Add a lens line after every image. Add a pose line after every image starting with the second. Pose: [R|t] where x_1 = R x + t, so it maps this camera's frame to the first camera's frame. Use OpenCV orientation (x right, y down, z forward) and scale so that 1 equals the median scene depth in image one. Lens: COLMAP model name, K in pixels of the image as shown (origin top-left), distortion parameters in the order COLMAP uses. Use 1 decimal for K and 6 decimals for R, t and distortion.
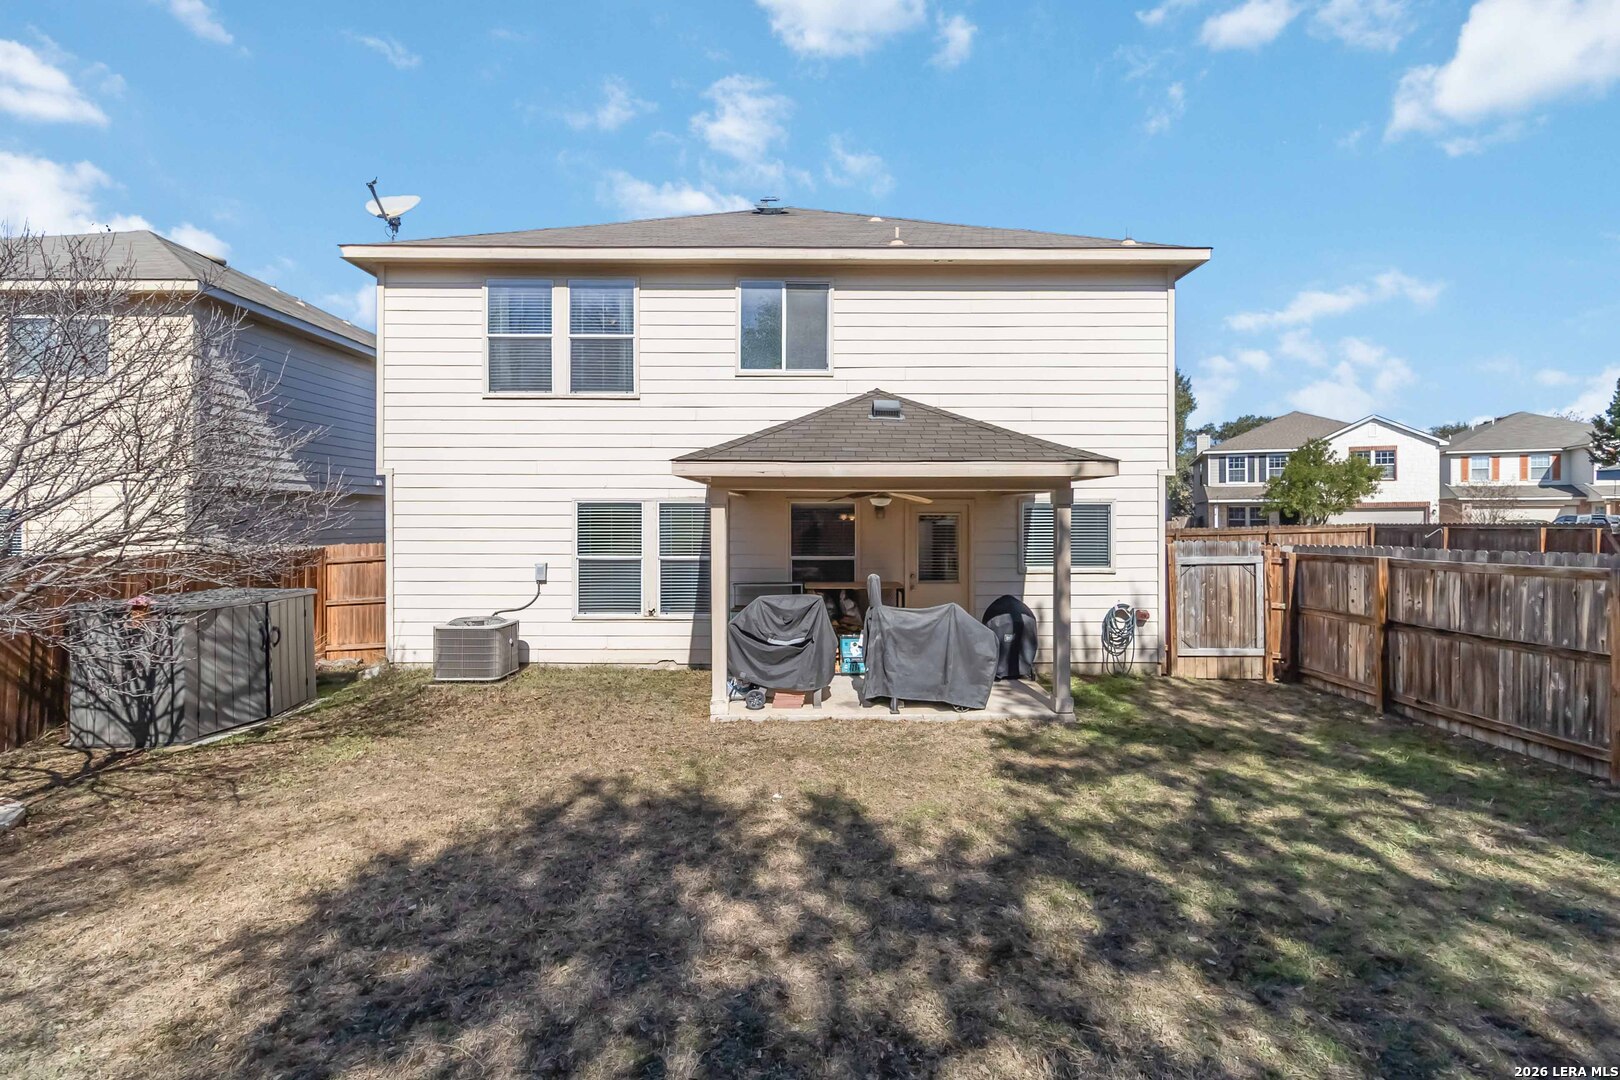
lens RADIAL K [[757.7, 0, 814.0], [0, 757.7, 534.6], [0, 0, 1]] dist [-0.001078, 0.001999]
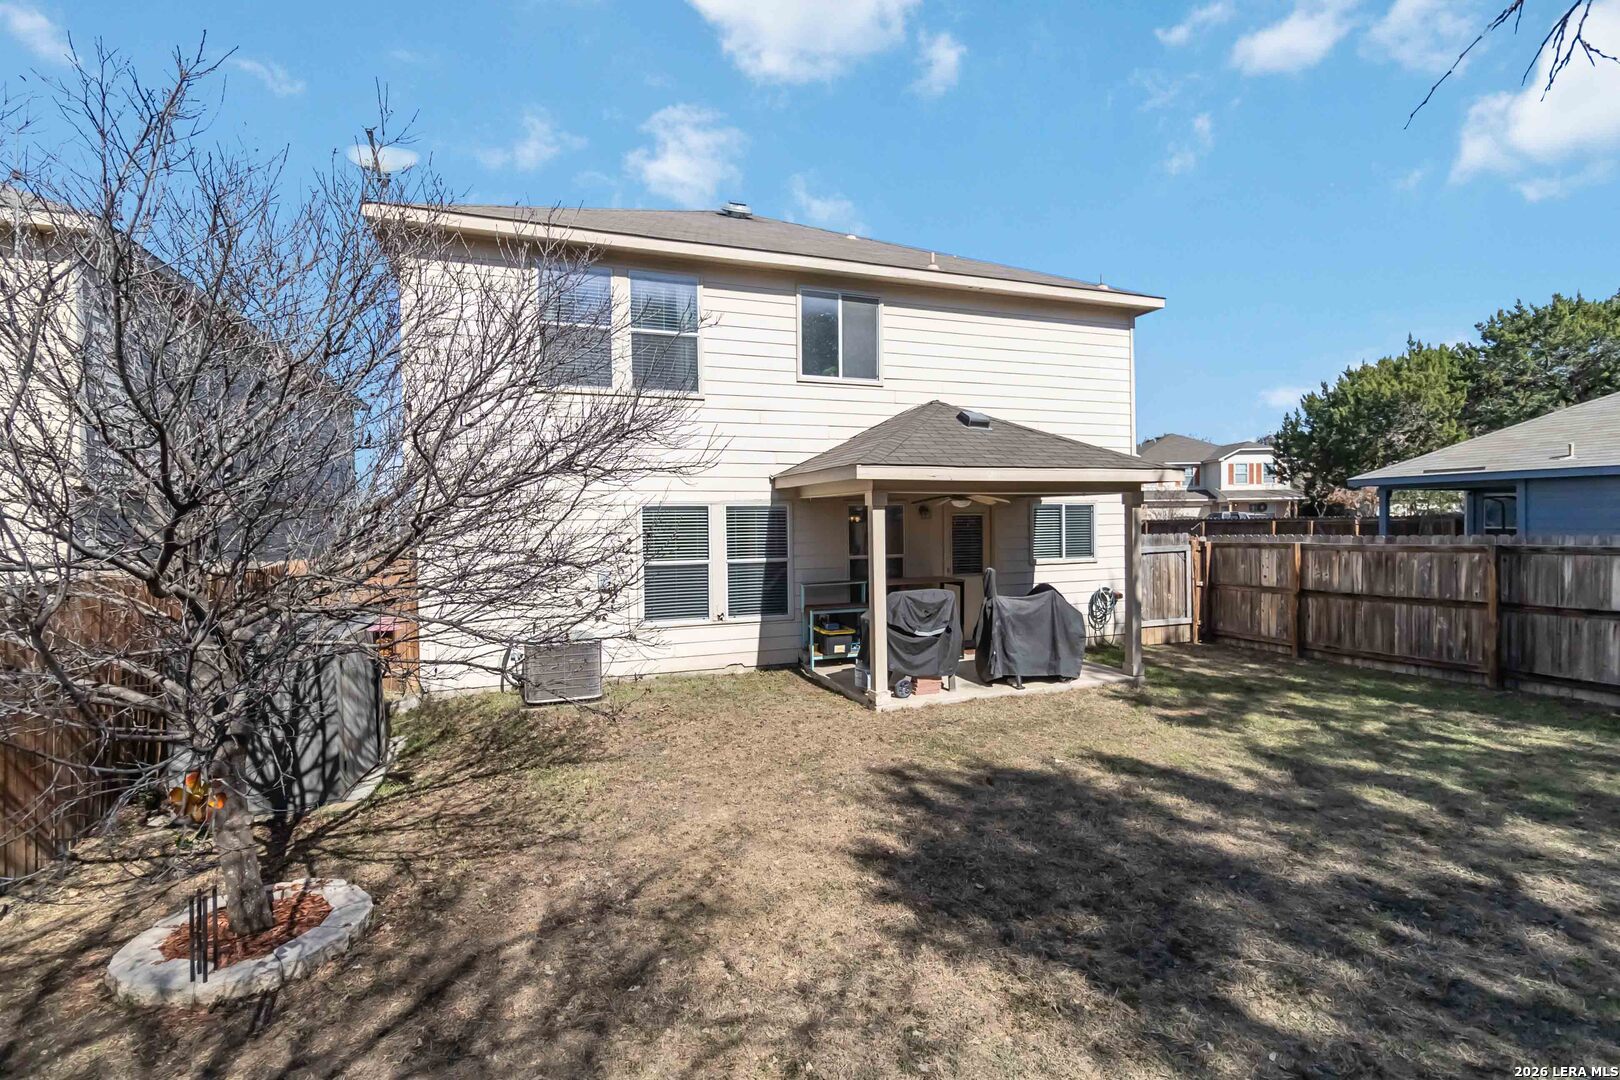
lens RADIAL K [[757.7, 0, 785.1], [0, 757.7, 549.6], [0, 0, 1]] dist [-0.001078, 0.001999]
pose [[0.936629, -0.025969, 0.349359, -0.597965], [0.020920, 0.999615, 0.018218, -0.001581], [-0.349698, -0.009754, 0.936812, 0.056475]]
